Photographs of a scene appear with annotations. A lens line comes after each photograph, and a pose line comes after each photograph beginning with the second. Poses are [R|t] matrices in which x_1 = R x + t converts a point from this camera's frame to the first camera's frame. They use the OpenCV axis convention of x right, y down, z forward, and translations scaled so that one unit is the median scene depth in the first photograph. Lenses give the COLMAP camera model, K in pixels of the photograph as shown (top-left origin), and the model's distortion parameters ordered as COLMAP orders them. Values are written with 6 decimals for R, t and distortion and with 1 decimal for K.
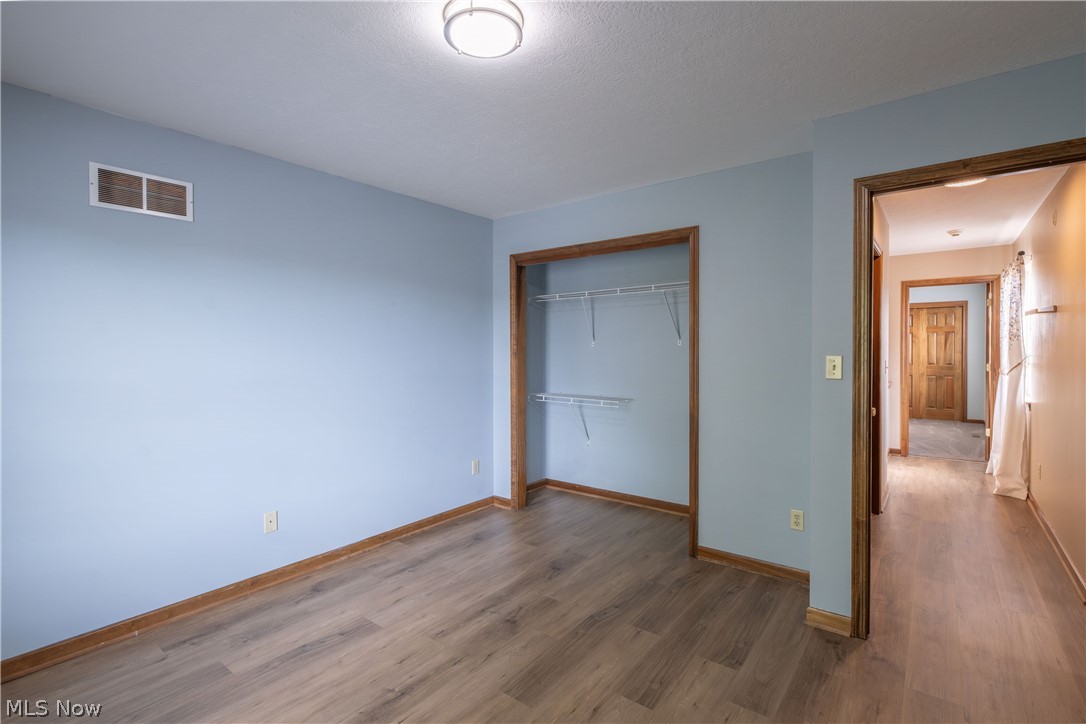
lens RADIAL K [[527.4, 0, 543.0], [0, 527.4, 362.0], [0, 0, 1]] dist [-0.002191, -0.000425]
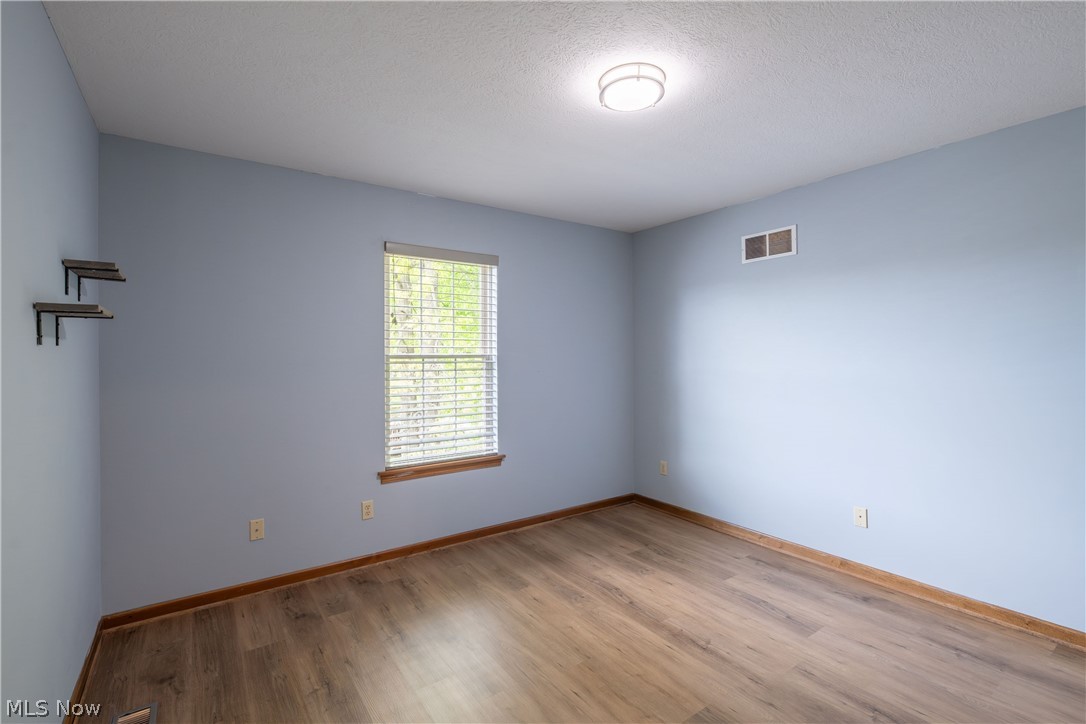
lens RADIAL K [[527.4, 0, 543.0], [0, 527.4, 362.0], [0, 0, 1]] dist [-0.002191, -0.000425]
pose [[-0.339821, 0.016824, -0.940340, 0.779523], [-0.021191, 0.999449, 0.025540, -0.019789], [0.940251, 0.028606, -0.339277, 0.867461]]
